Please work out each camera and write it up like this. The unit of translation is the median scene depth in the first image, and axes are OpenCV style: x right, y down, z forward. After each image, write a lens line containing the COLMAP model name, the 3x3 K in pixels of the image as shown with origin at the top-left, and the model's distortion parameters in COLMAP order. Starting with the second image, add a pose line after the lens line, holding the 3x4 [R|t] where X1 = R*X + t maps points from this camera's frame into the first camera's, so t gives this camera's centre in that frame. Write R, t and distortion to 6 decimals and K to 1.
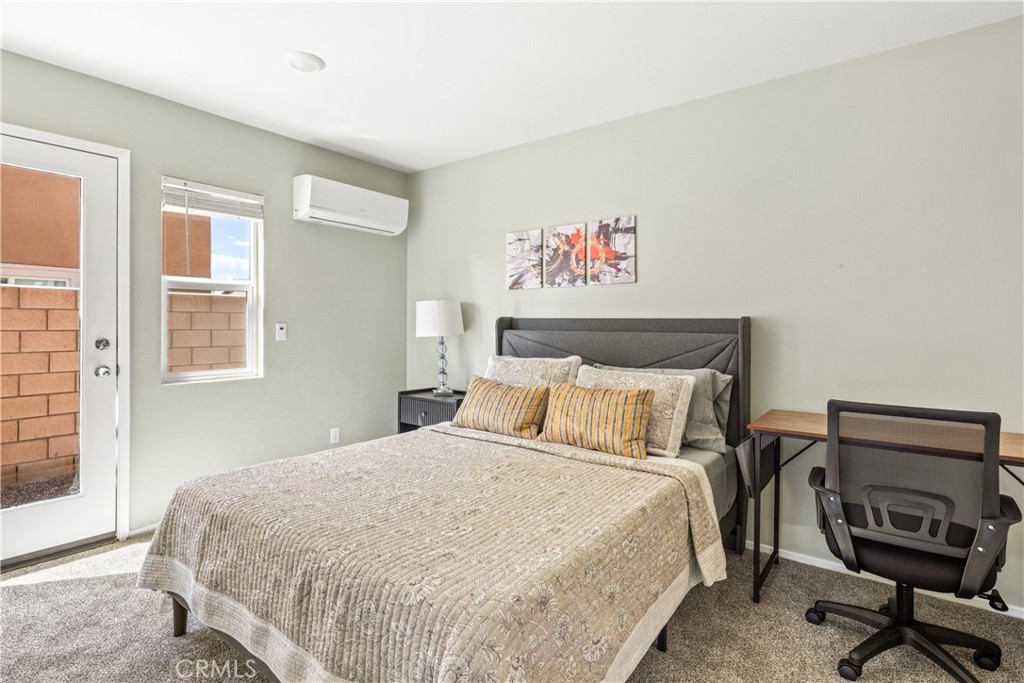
lens RADIAL K [[509.8, 0, 509.3], [0, 509.8, 324.3], [0, 0, 1]] dist [0.000162, -0.000078]
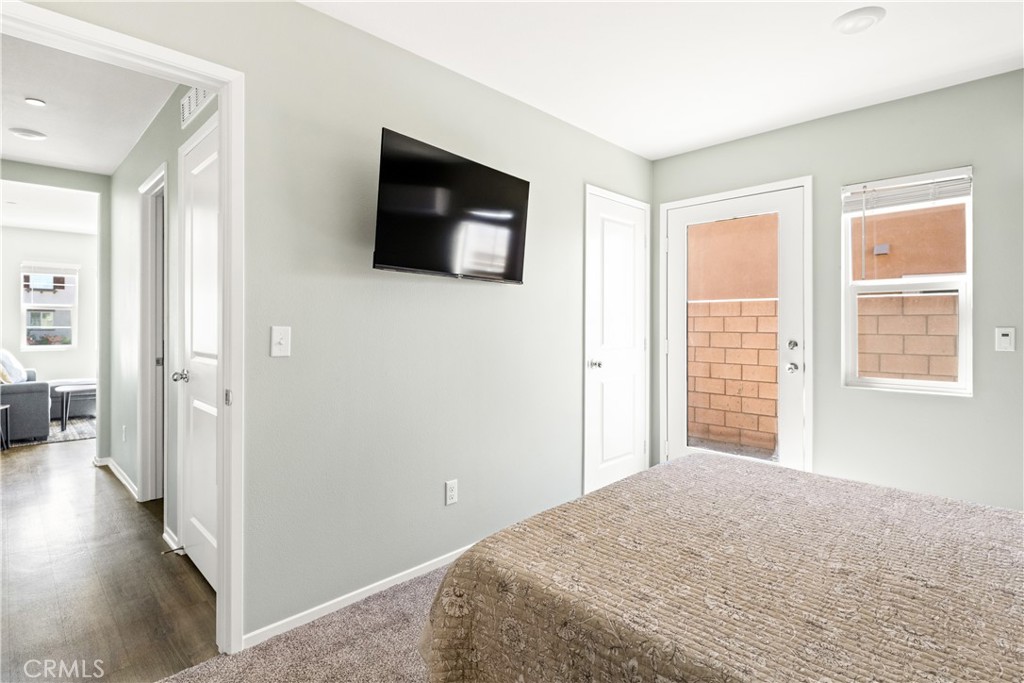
lens RADIAL K [[509.8, 0, 509.3], [0, 509.8, 324.3], [0, 0, 1]] dist [0.000162, -0.000078]
pose [[-0.145911, -0.006058, -0.989279, 0.395893], [-0.007309, 0.999961, -0.005046, 0.001881], [0.989271, 0.006494, -0.145949, 0.413505]]
